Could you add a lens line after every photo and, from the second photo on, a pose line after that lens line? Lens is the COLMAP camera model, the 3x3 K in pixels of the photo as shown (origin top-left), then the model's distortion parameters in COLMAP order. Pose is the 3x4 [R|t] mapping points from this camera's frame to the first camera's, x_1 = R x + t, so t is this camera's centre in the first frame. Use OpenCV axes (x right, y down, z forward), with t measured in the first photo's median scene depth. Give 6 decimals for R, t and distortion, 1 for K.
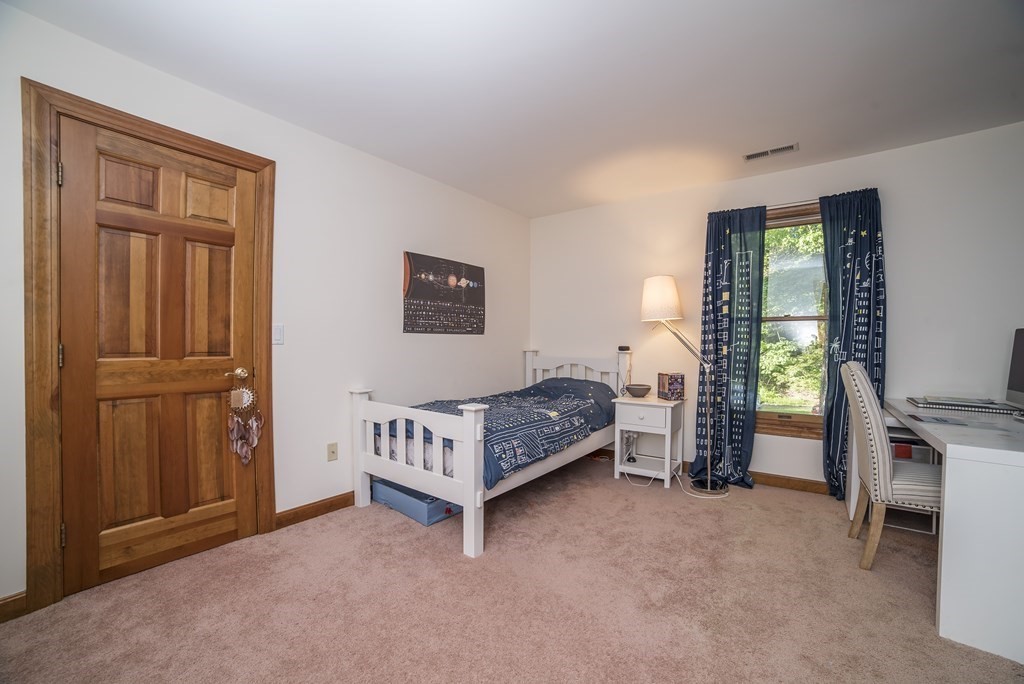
lens RADIAL K [[416.0, 0, 513.7], [0, 416.0, 346.1], [0, 0, 1]] dist [-0.104179, 0.035639]
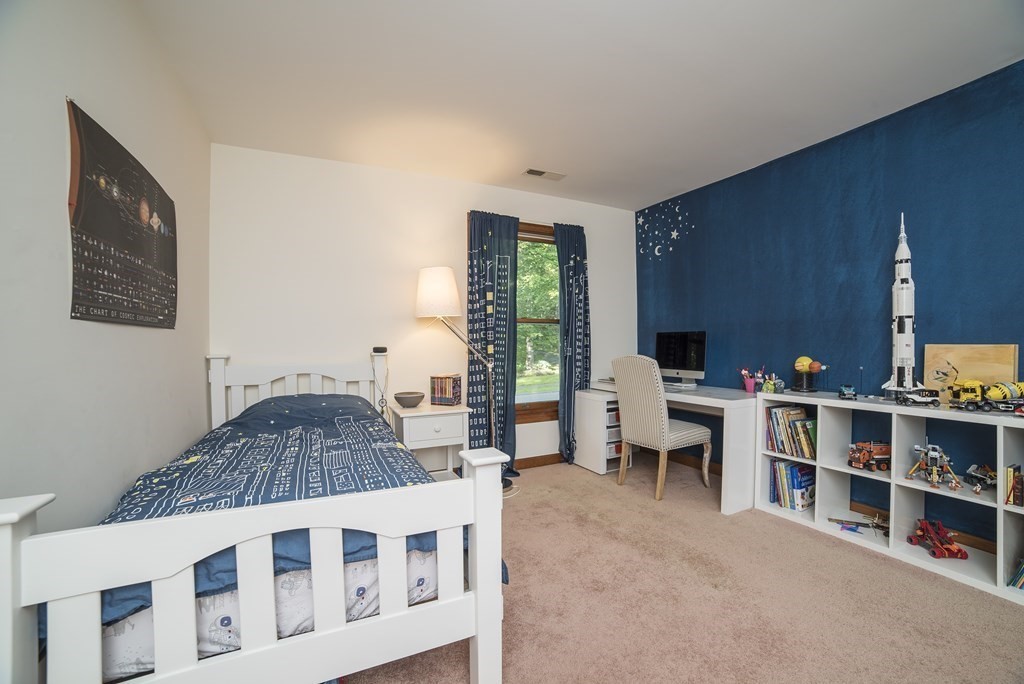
lens RADIAL K [[416.0, 0, 513.7], [0, 416.0, 346.1], [0, 0, 1]] dist [-0.104179, 0.035639]
pose [[0.451809, -0.013004, 0.892020, -0.401634], [0.016321, 0.999847, 0.006309, -0.002993], [-0.891965, 0.011708, 0.451952, 0.491839]]
